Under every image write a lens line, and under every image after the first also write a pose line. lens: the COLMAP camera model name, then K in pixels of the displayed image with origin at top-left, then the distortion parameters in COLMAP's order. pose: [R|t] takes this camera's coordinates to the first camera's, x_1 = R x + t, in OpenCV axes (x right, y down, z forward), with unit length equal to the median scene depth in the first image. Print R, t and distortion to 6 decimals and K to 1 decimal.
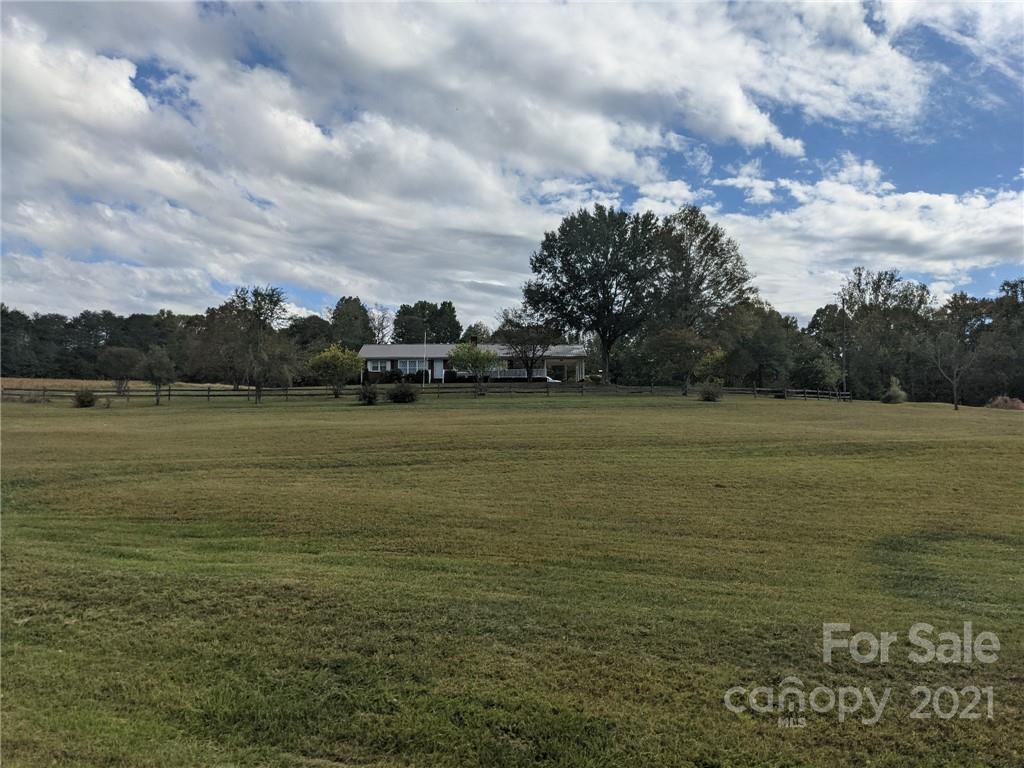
lens RADIAL K [[797.9, 0, 512.0], [0, 797.9, 384.0], [0, 0, 1]] dist [0.085620, -0.157168]
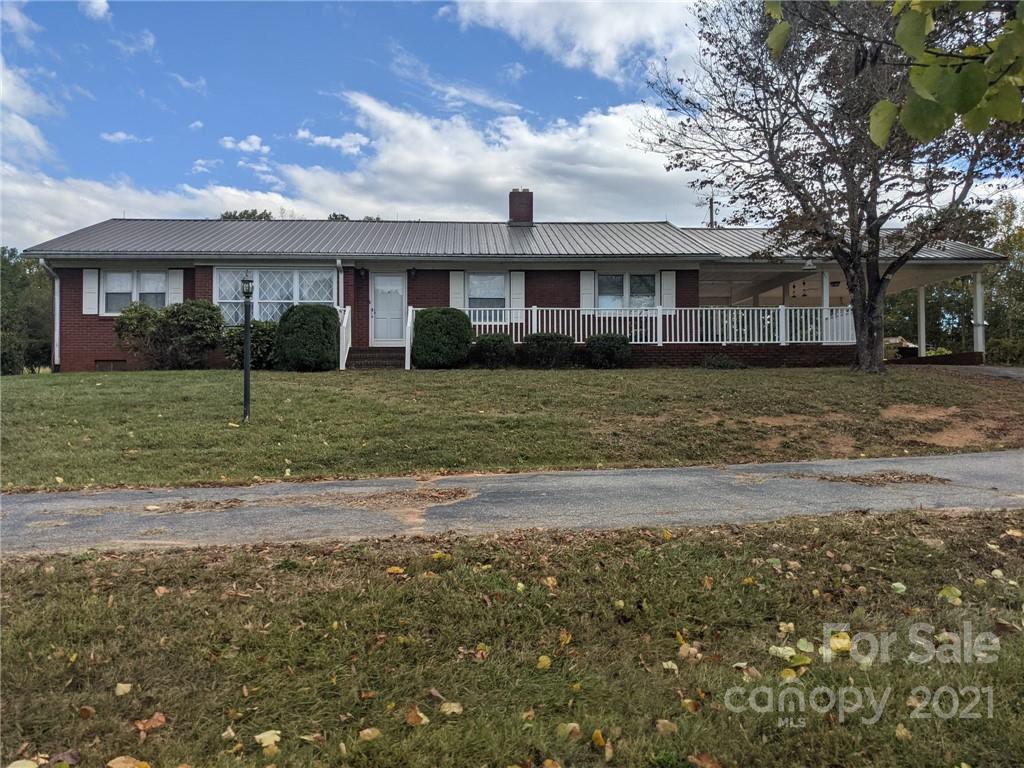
lens RADIAL K [[797.9, 0, 512.0], [0, 797.9, 384.0], [0, 0, 1]] dist [0.085620, -0.157168]
pose [[0.999895, 0.014462, -0.000751, -0.056814], [-0.014454, 0.999842, 0.010302, 0.000117], [0.000900, -0.010290, 0.999947, 0.774061]]
